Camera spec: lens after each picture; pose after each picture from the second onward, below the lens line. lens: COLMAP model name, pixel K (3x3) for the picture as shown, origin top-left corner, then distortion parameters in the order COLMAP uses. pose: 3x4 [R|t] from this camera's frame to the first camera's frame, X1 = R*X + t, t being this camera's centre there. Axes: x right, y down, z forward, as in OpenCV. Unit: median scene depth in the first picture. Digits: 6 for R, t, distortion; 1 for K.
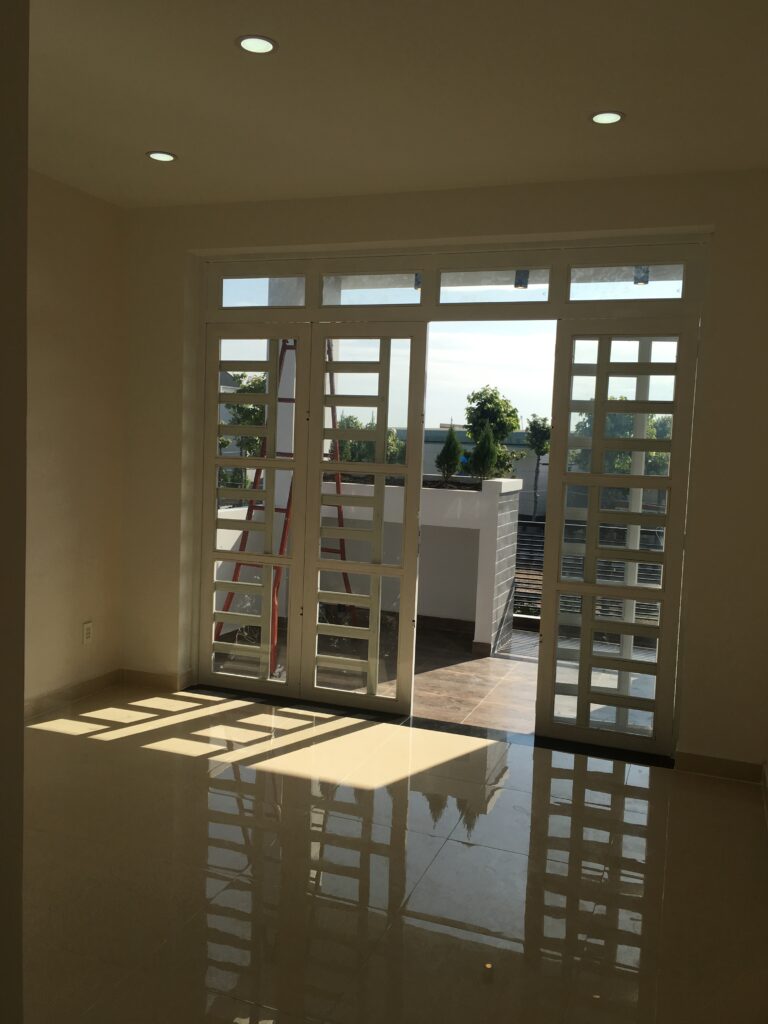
lens RADIAL K [[870.8, 0, 366.6], [0, 870.8, 515.8], [0, 0, 1]] dist [0.115557, -0.170952]
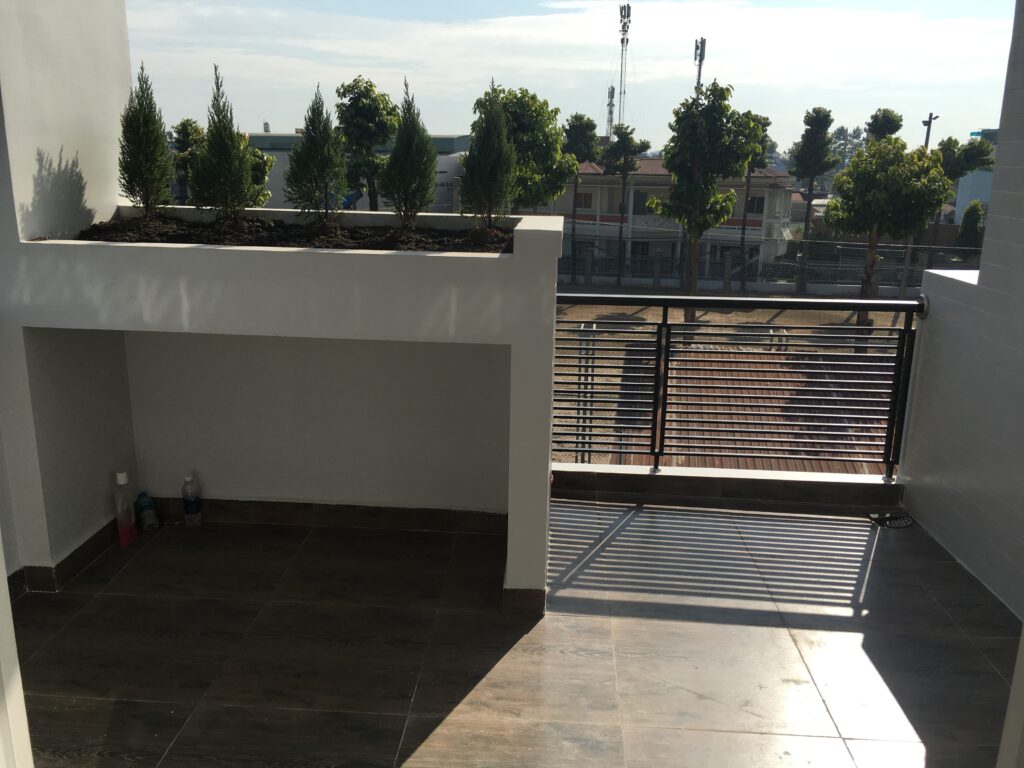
lens RADIAL K [[870.8, 0, 503.5], [0, 870.8, 378.7], [0, 0, 1]] dist [0.115557, -0.170952]
pose [[0.952665, -0.097166, 0.288075, 0.000072], [0.046492, 0.982967, 0.177802, -0.010317], [-0.300445, -0.155993, 0.940957, 0.137856]]
